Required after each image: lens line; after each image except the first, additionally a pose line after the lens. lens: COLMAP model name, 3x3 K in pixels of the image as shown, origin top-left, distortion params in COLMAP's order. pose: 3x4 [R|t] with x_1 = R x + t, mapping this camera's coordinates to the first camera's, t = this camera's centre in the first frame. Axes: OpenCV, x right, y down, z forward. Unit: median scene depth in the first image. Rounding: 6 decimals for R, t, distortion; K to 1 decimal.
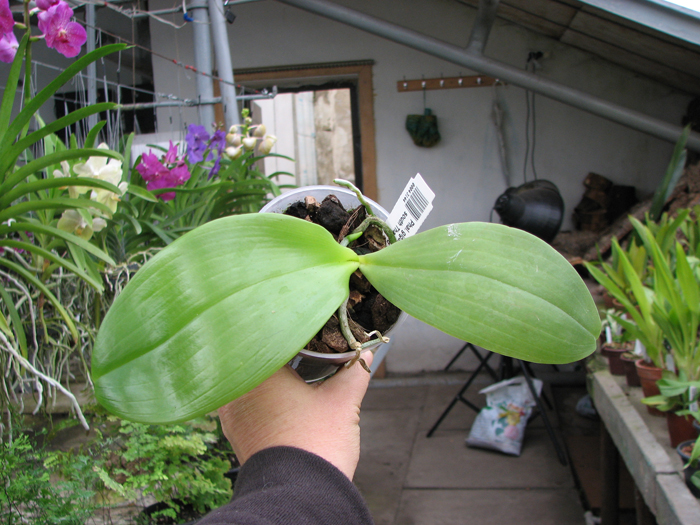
lens RADIAL K [[760.7, 0, 340.7], [0, 760.7, 280.8], [0, 0, 1]] dist [-0.195769, 0.299989]
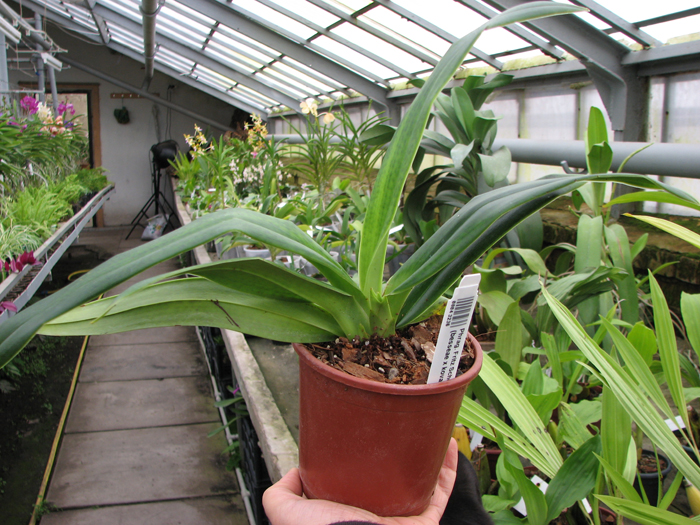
lens RADIAL K [[760.7, 0, 340.7], [0, 760.7, 280.8], [0, 0, 1]] dist [-0.195769, 0.299989]
pose [[0.913851, -0.019371, 0.405587, -0.222611], [-0.001729, 0.998667, 0.051592, 0.191118], [-0.406046, -0.047849, 0.912599, -1.434061]]
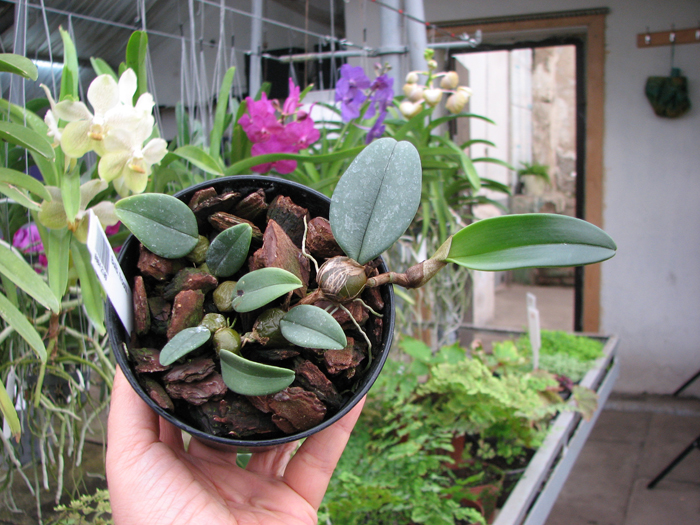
lens RADIAL K [[760.7, 0, 340.7], [0, 760.7, 280.8], [0, 0, 1]] dist [-0.195769, 0.299989]
pose [[0.961195, 0.066393, -0.267762, -0.001161], [-0.057389, 0.997496, 0.041321, -0.018477], [0.269835, -0.024351, 0.962599, 0.161200]]
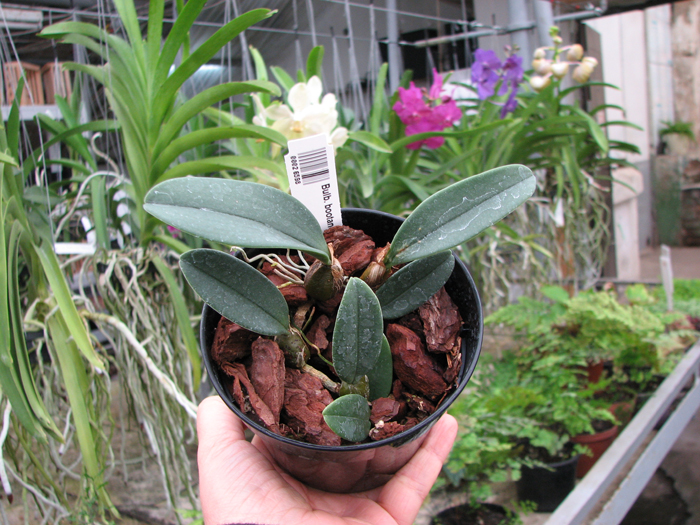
lens RADIAL K [[760.7, 0, 340.7], [0, 760.7, 280.8], [0, 0, 1]] dist [-0.195769, 0.299989]
pose [[0.897008, 0.026500, -0.441218, 0.012608], [0.006670, 0.997276, 0.073458, -0.011902], [0.441963, -0.068835, 0.894388, 0.106810]]
